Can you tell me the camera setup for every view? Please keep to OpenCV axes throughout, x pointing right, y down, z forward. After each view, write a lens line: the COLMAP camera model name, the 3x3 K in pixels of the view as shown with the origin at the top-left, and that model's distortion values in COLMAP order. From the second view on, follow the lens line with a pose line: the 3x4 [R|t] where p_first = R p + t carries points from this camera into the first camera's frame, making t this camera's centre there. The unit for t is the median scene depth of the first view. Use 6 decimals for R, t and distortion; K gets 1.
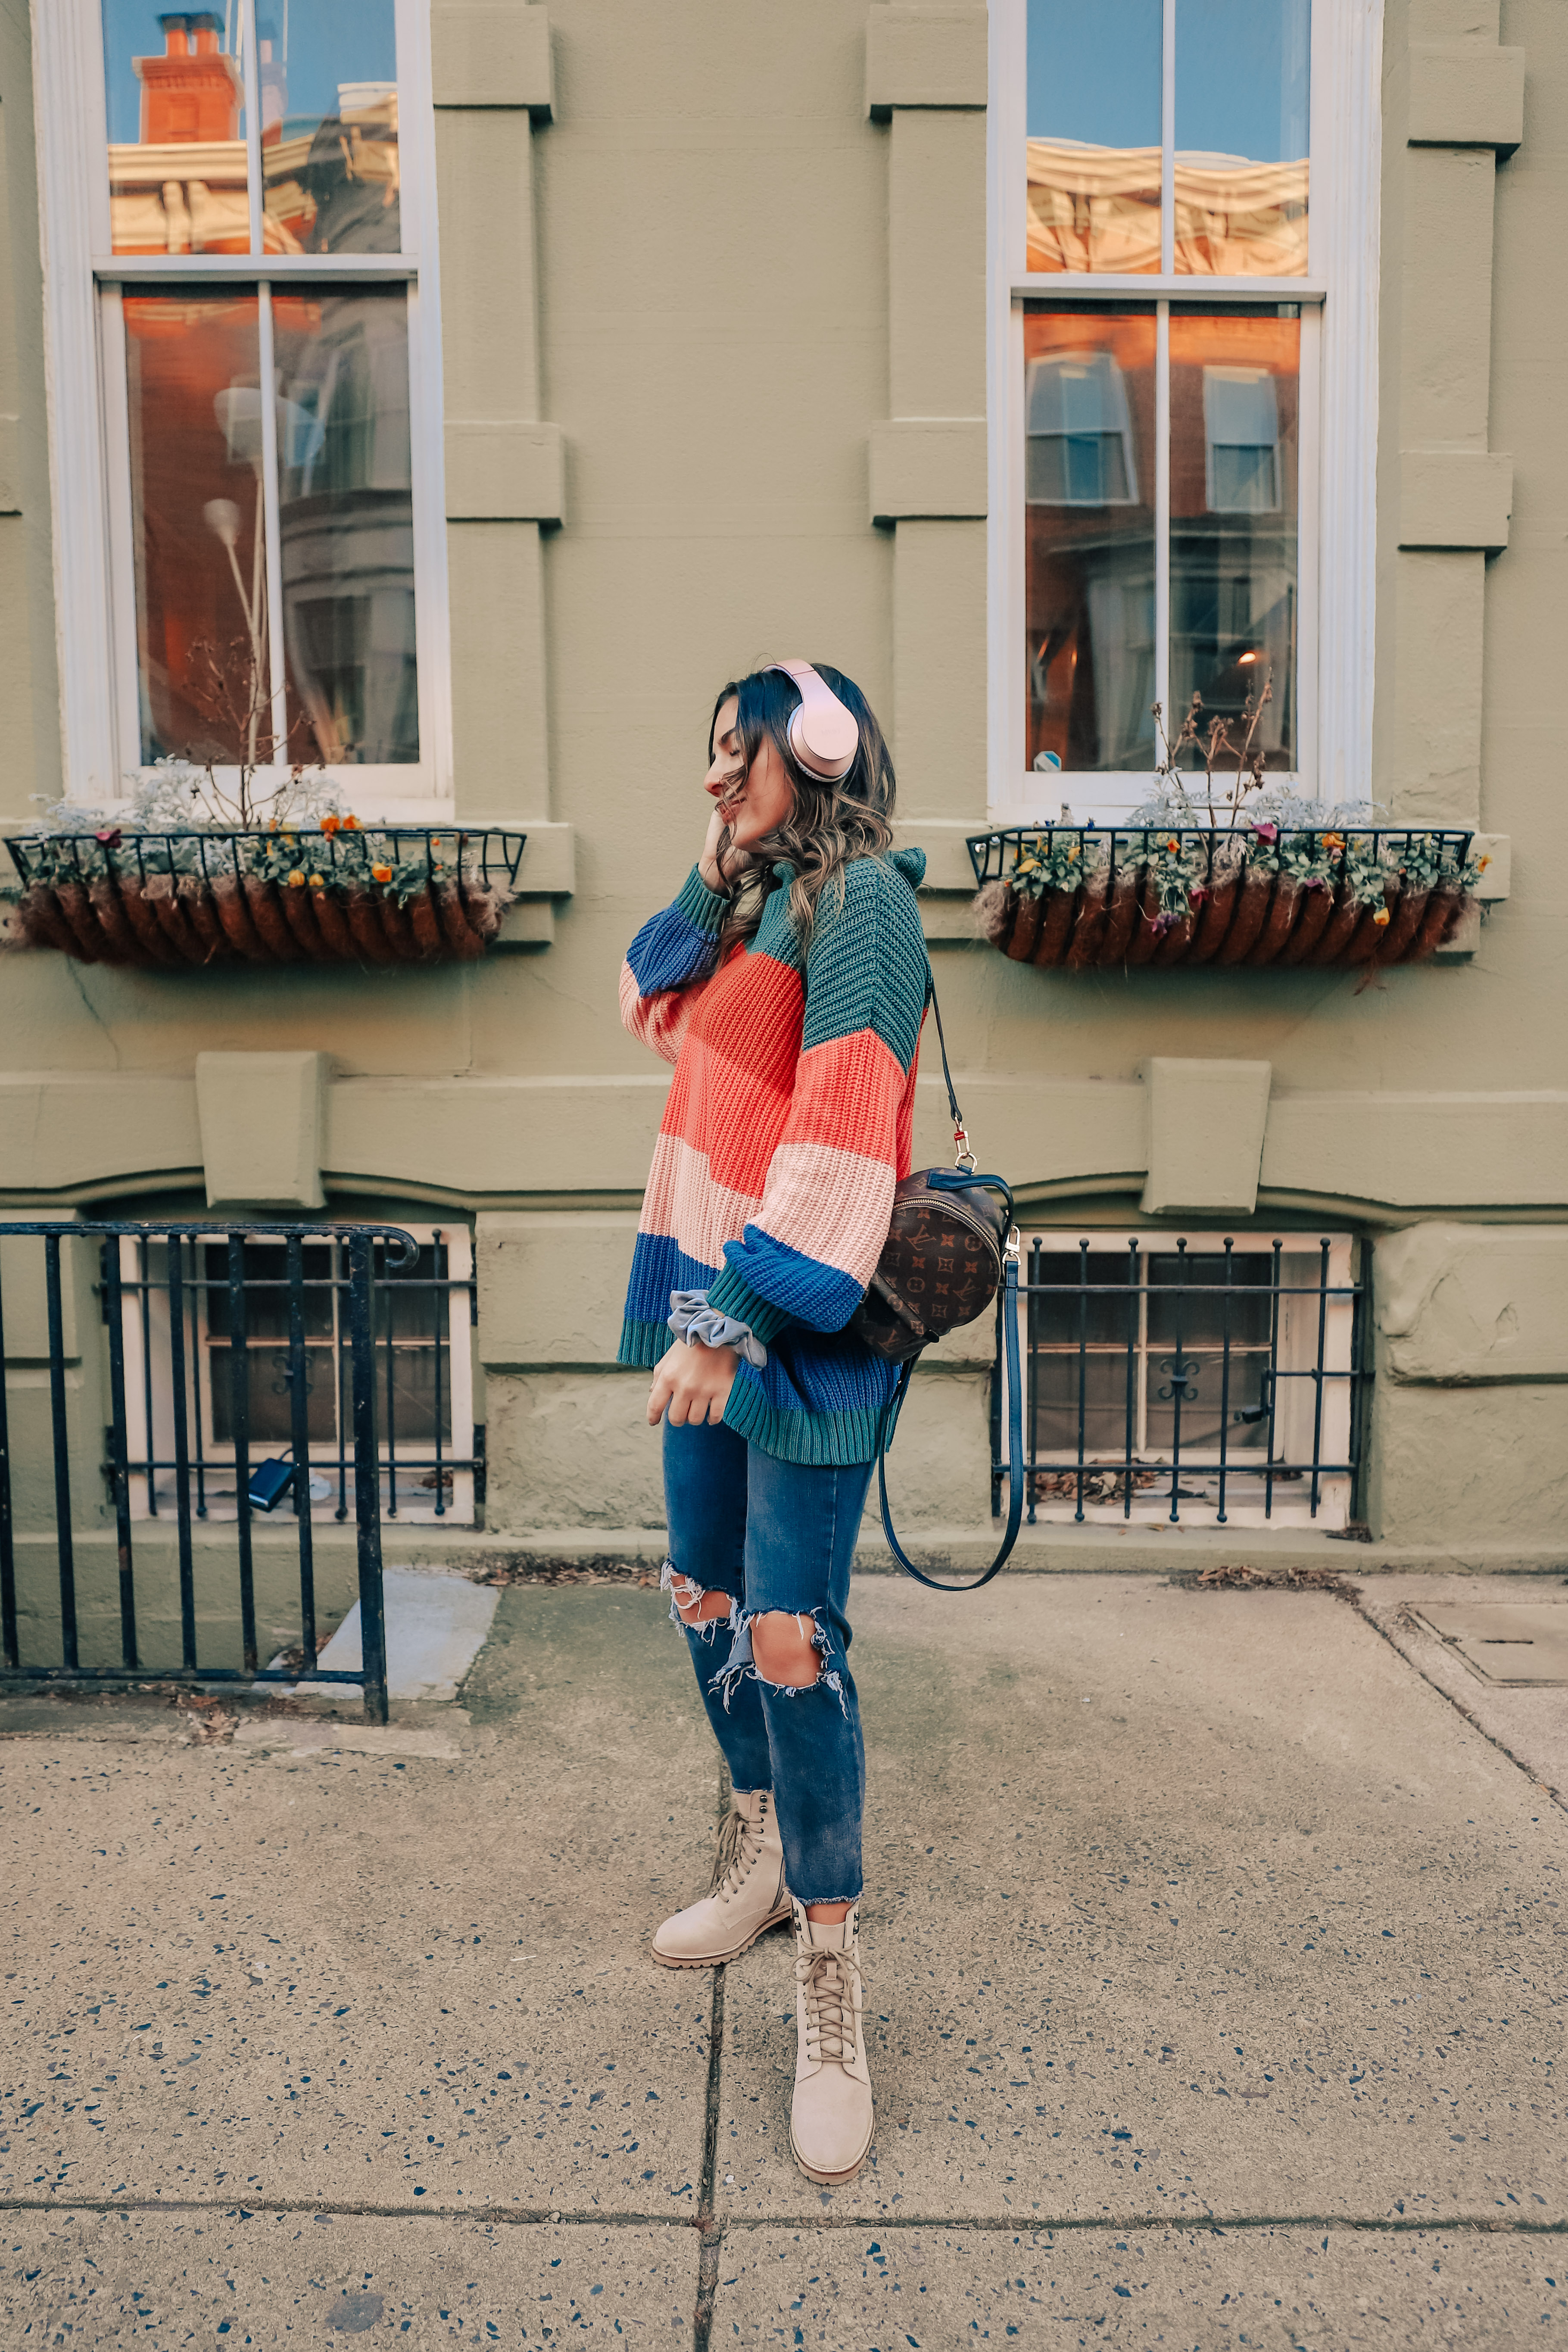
lens RADIAL K [[1388.5, 0, 797.0], [0, 1388.5, 1208.1], [0, 0, 1]] dist [-0.024002, 0.000427]
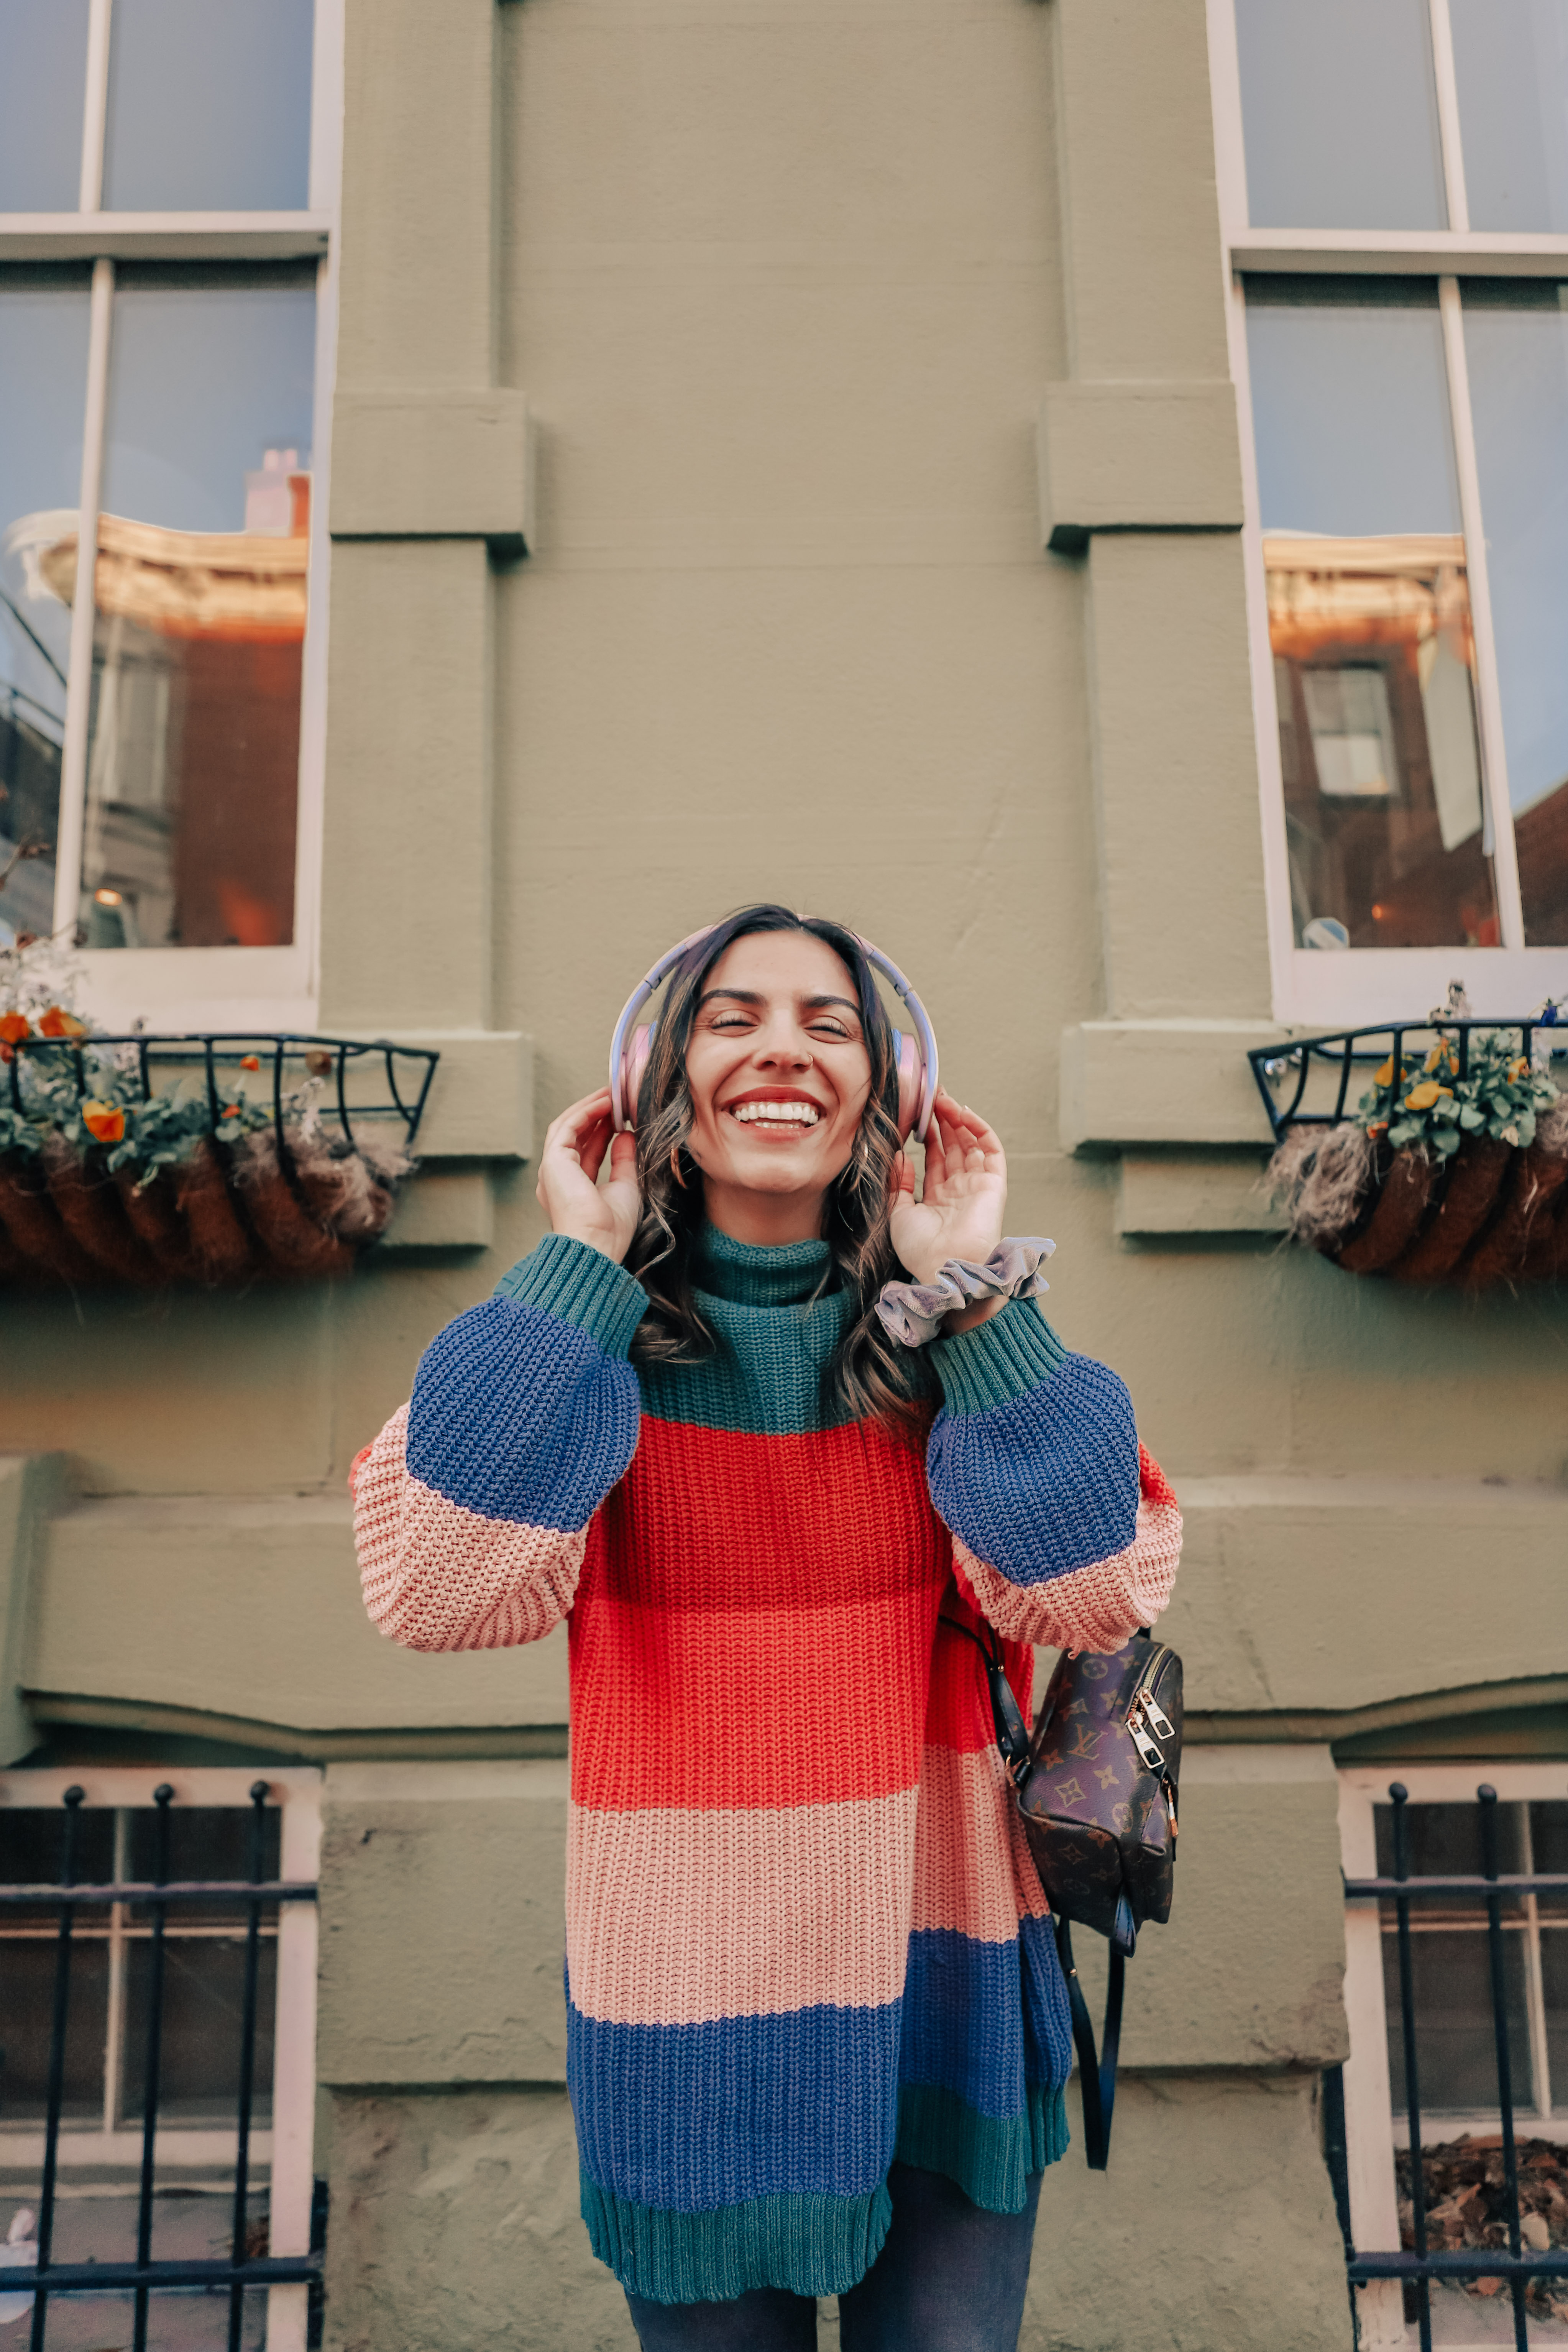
lens RADIAL K [[1302.5, 0, 820.2], [0, 1302.5, 1173.2], [0, 0, 1]] dist [-0.031098, 0.017263]
pose [[0.999932, -0.010973, -0.003915, -0.044902], [0.009982, 0.980195, -0.197783, -0.119984], [0.006008, 0.197730, 0.980238, 0.506579]]
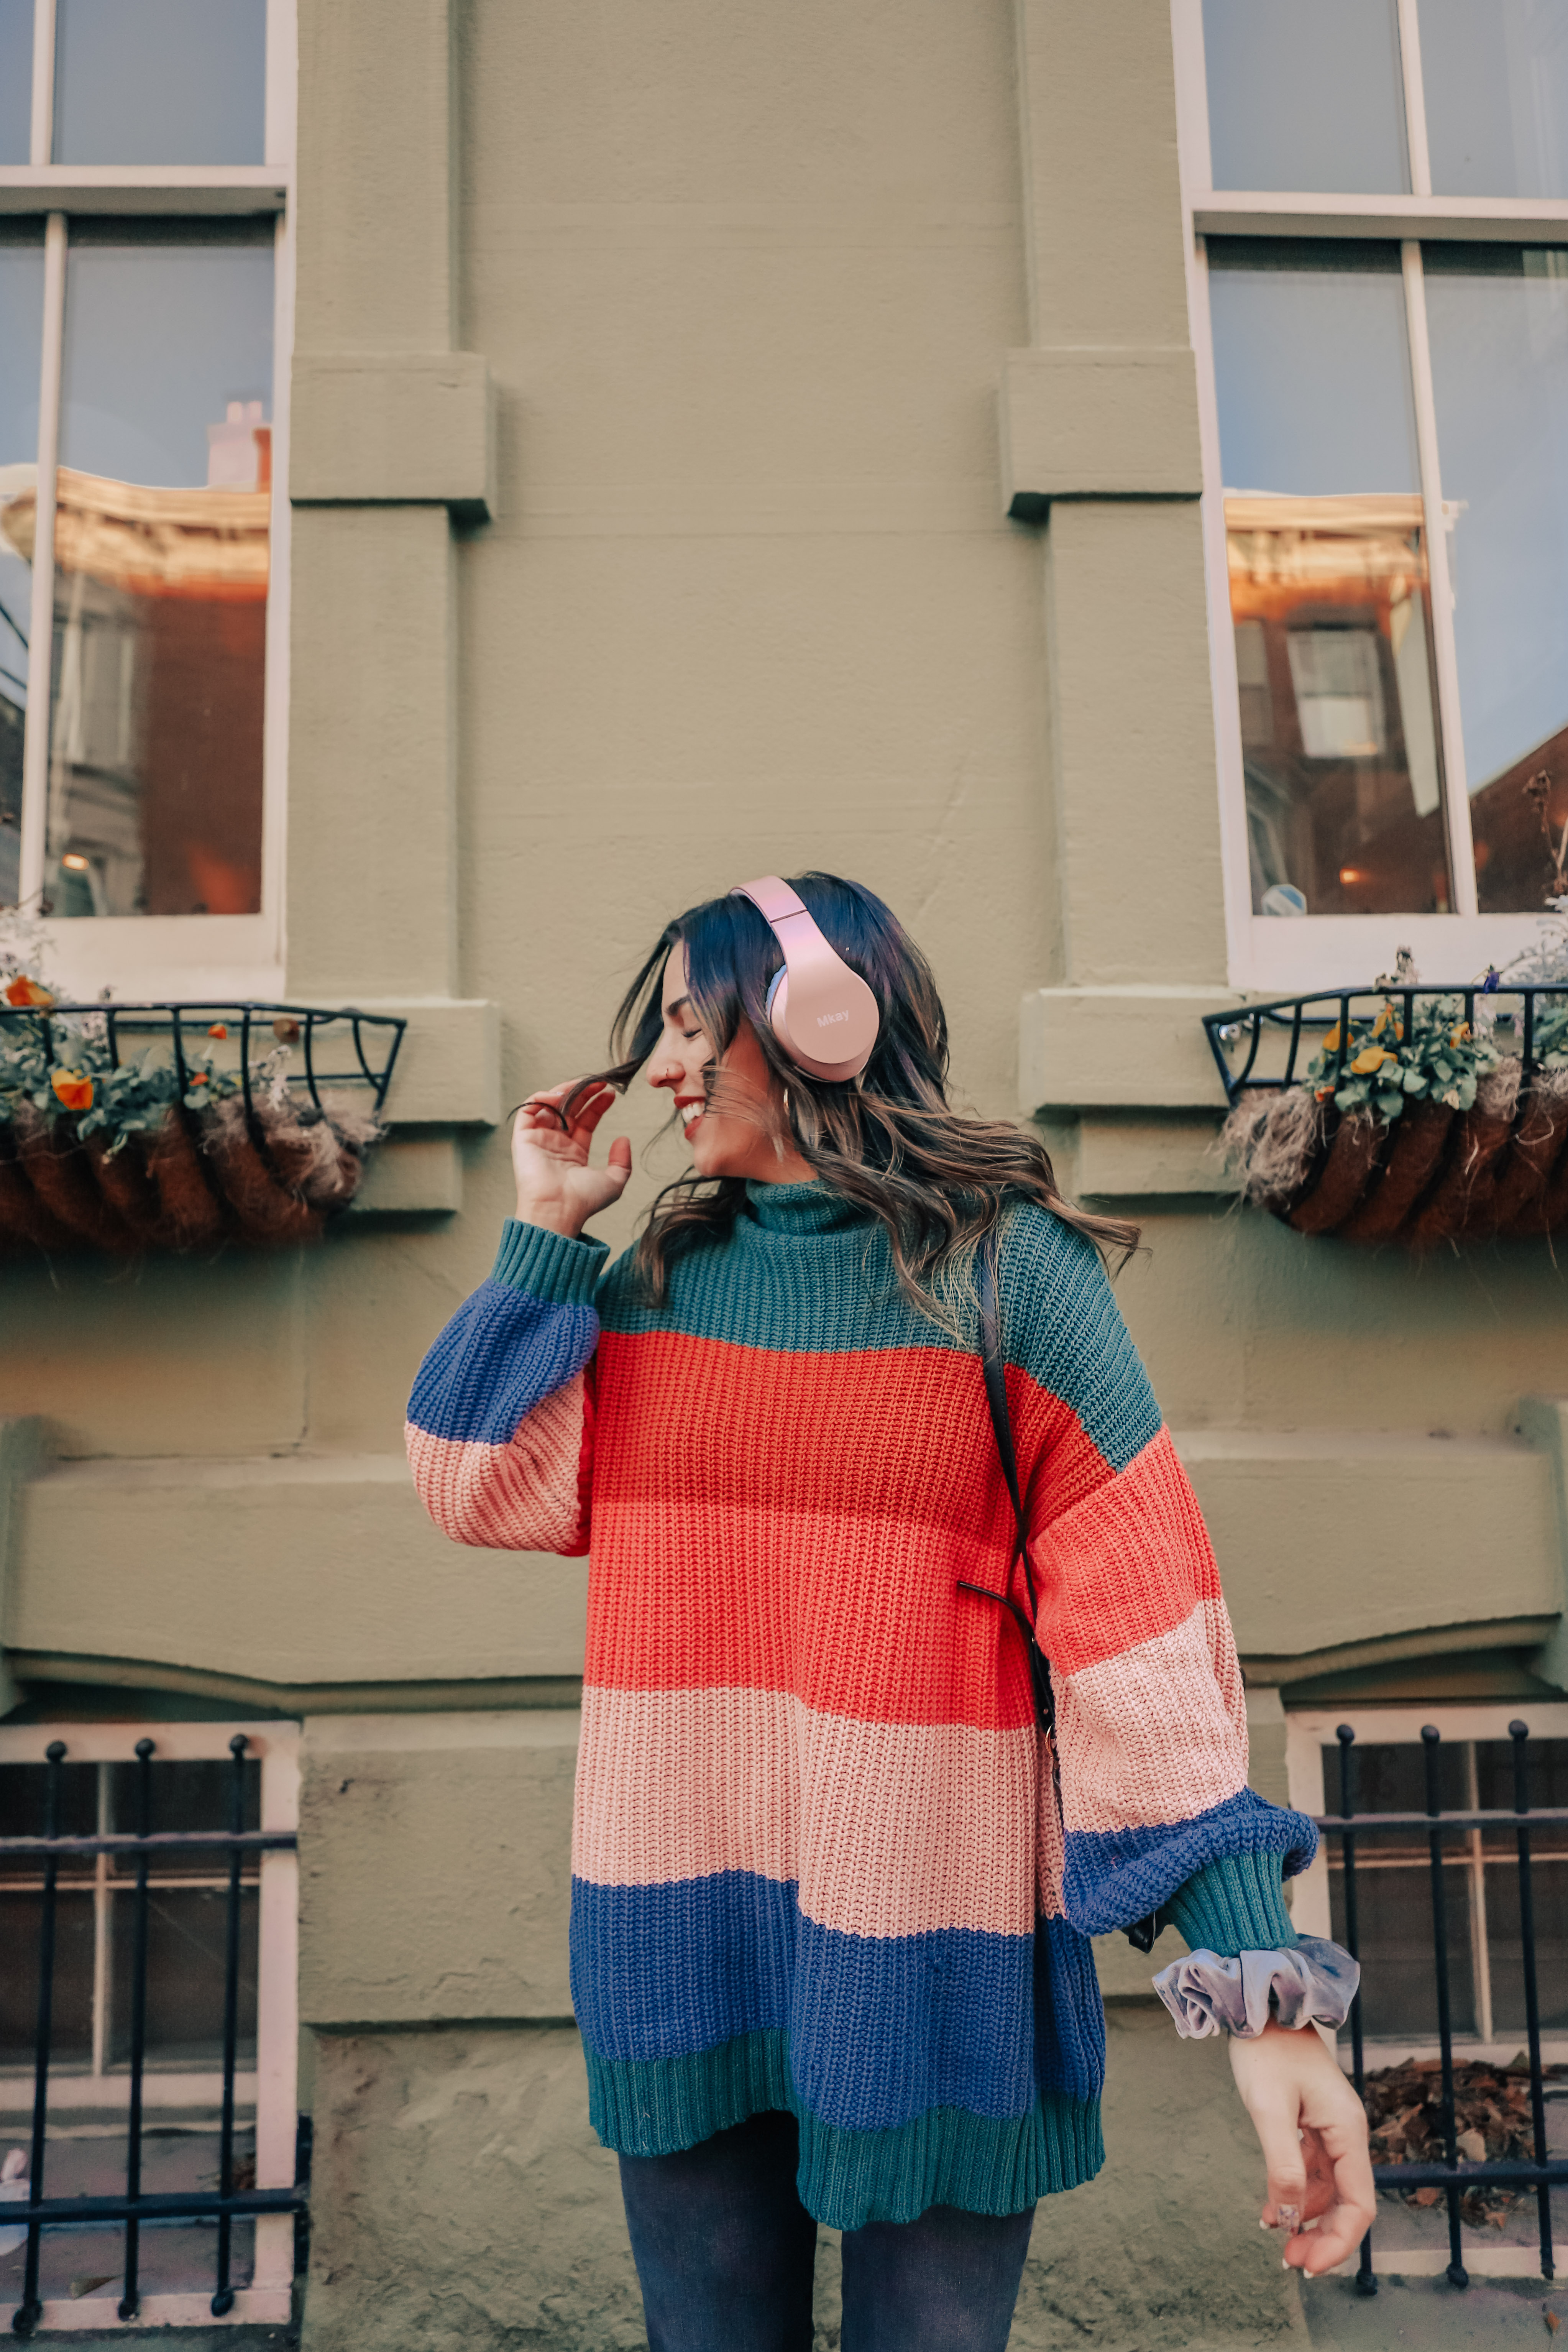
lens RADIAL K [[1302.5, 0, 820.2], [0, 1302.5, 1173.2], [0, 0, 1]] dist [-0.031098, 0.017263]
pose [[0.999816, -0.015124, 0.011816, -0.038690], [0.016923, 0.985133, -0.170961, -0.118009], [-0.009055, 0.171129, 0.985207, 0.497319]]
